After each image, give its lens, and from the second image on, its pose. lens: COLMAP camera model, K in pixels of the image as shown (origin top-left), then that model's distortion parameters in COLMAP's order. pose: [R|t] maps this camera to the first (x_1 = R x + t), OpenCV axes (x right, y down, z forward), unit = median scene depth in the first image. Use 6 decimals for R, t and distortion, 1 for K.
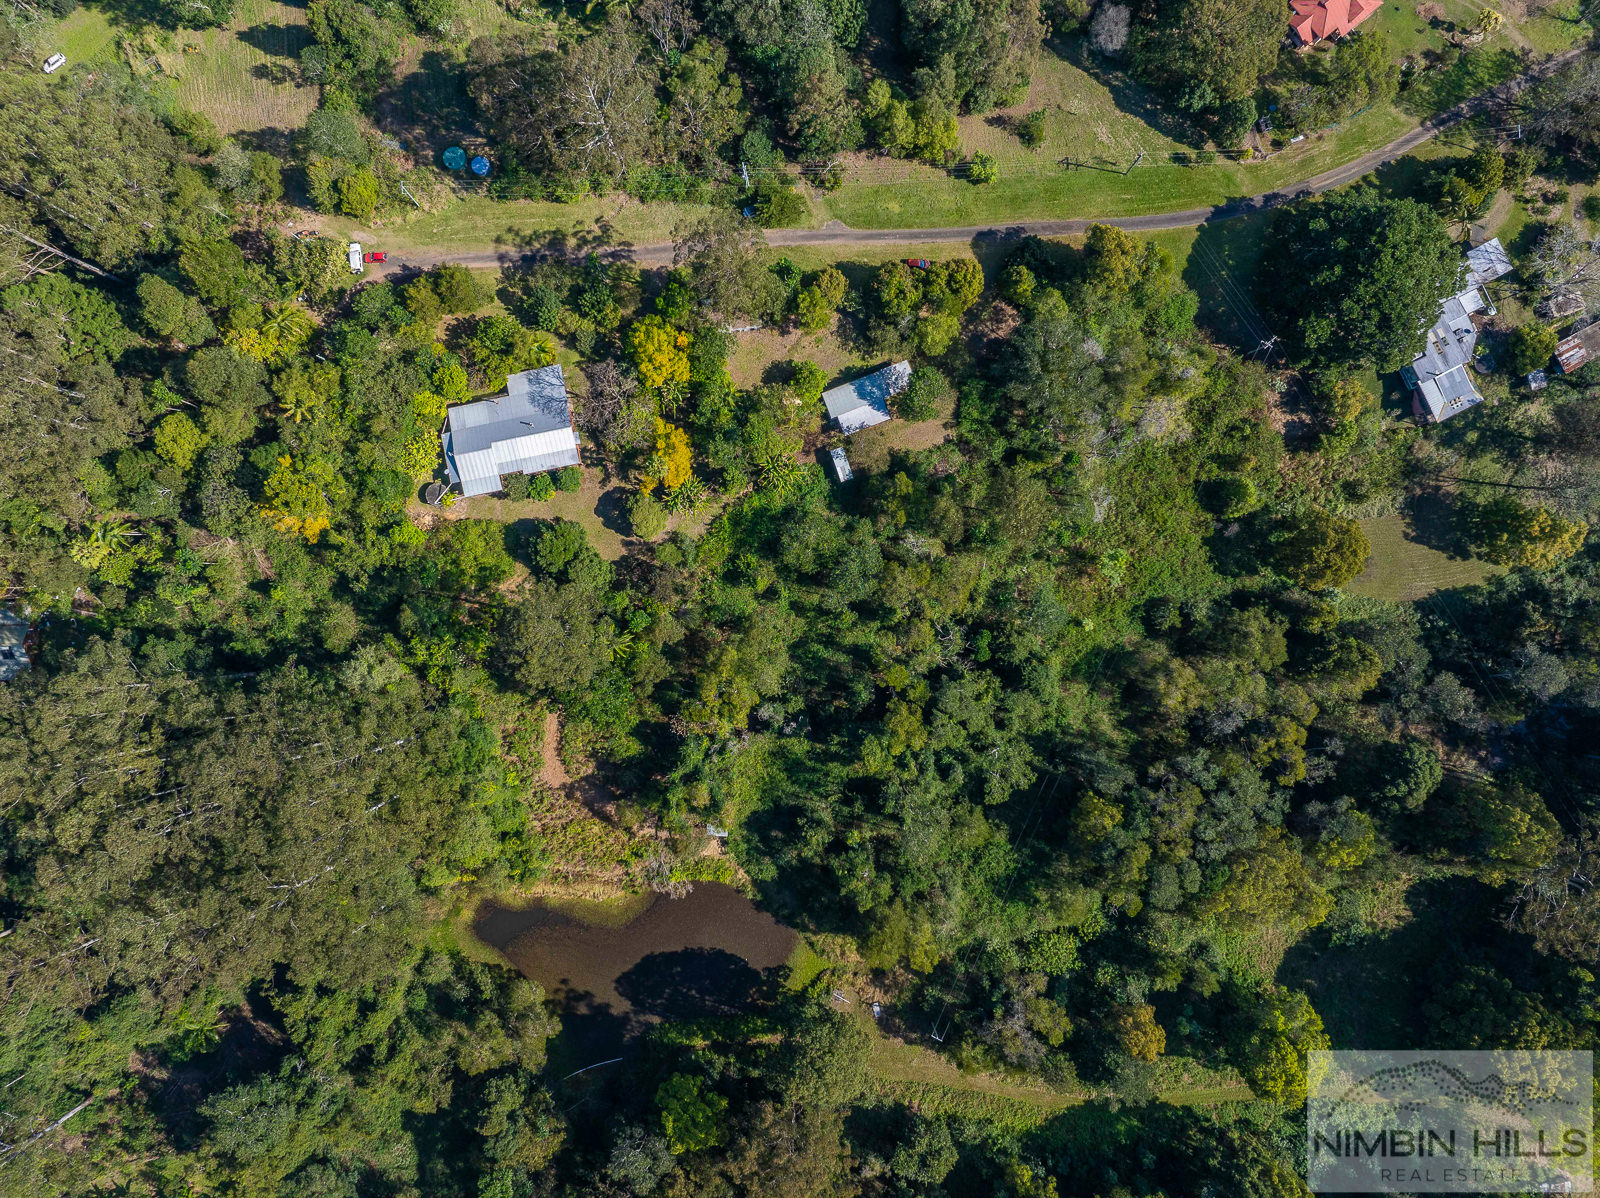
lens RADIAL K [[1141.5, 0, 803.1], [0, 1141.5, 589.8], [0, 0, 1]] dist [-0.042967, 0.001629]
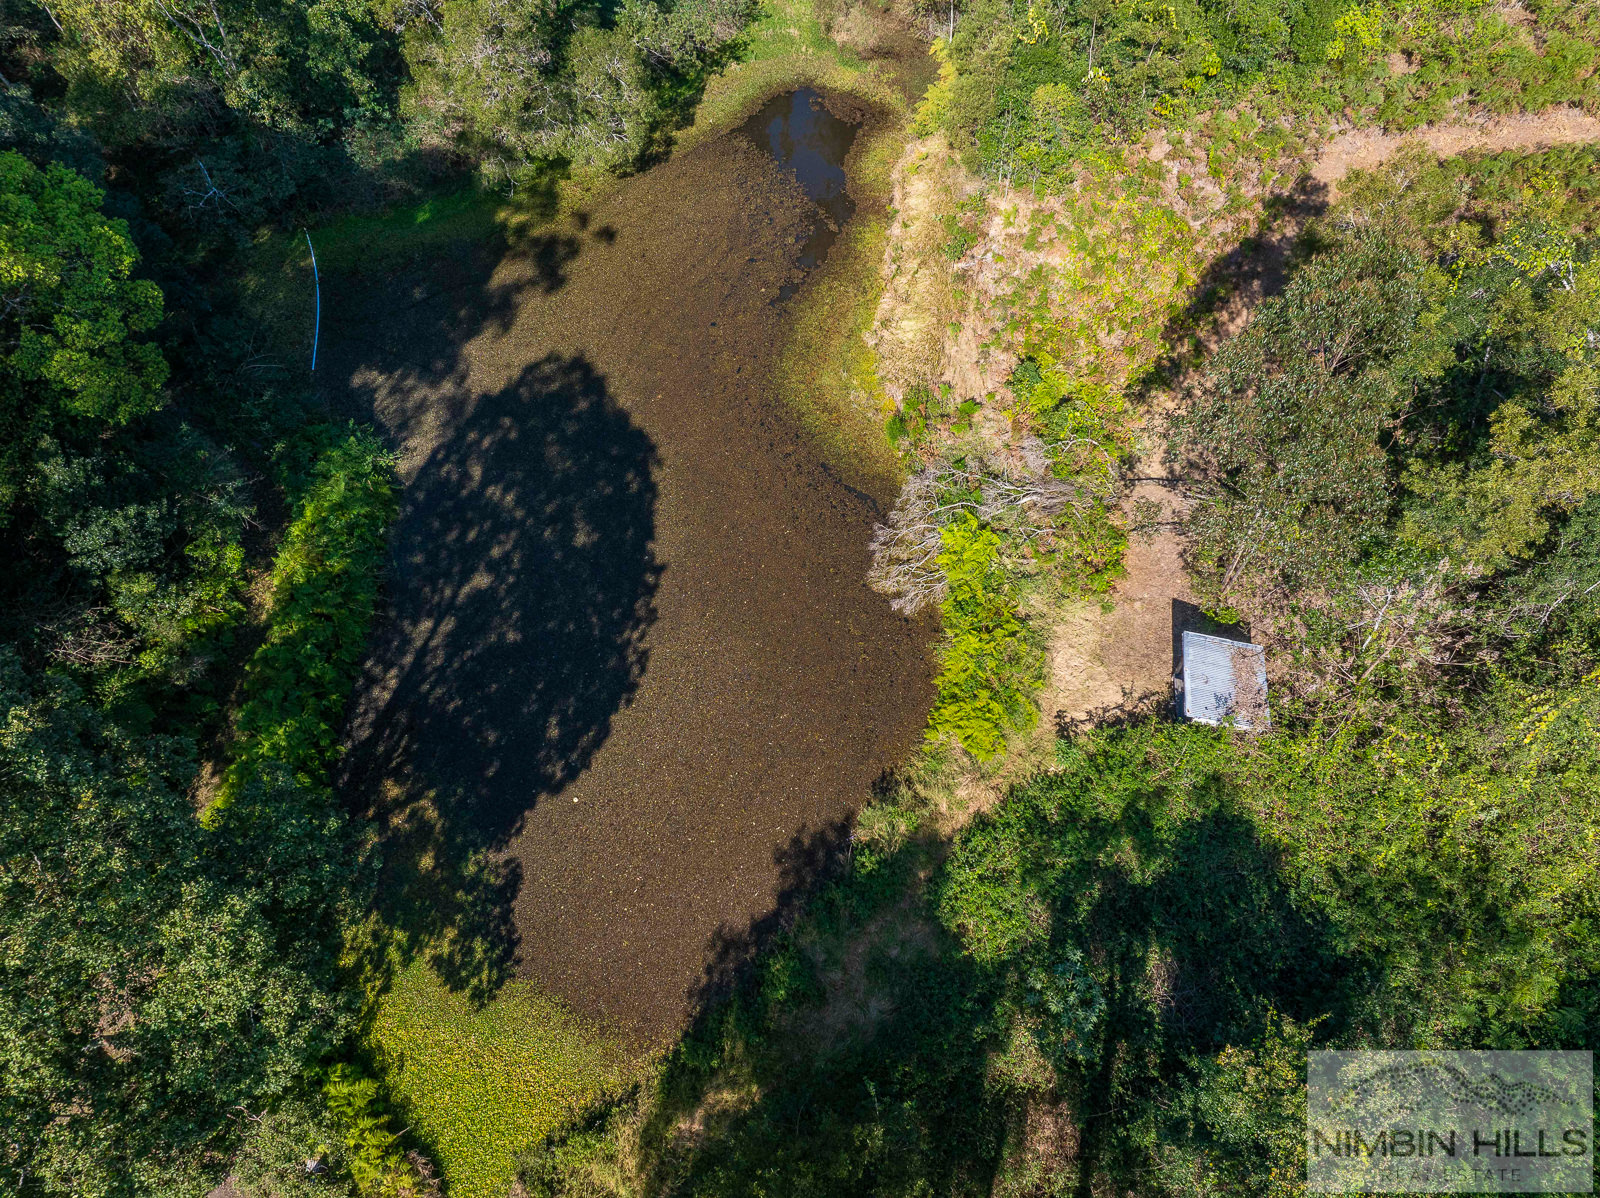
lens RADIAL K [[1124.6, 0, 800.0], [0, 1124.6, 599.0], [0, 0, 1]] dist [-0.035817, 0.002397]
pose [[-0.076552, 0.832004, -0.549463, 0.036563], [-0.996943, -0.055223, 0.055276, 0.288157], [0.015647, 0.552014, 0.833688, 0.845117]]
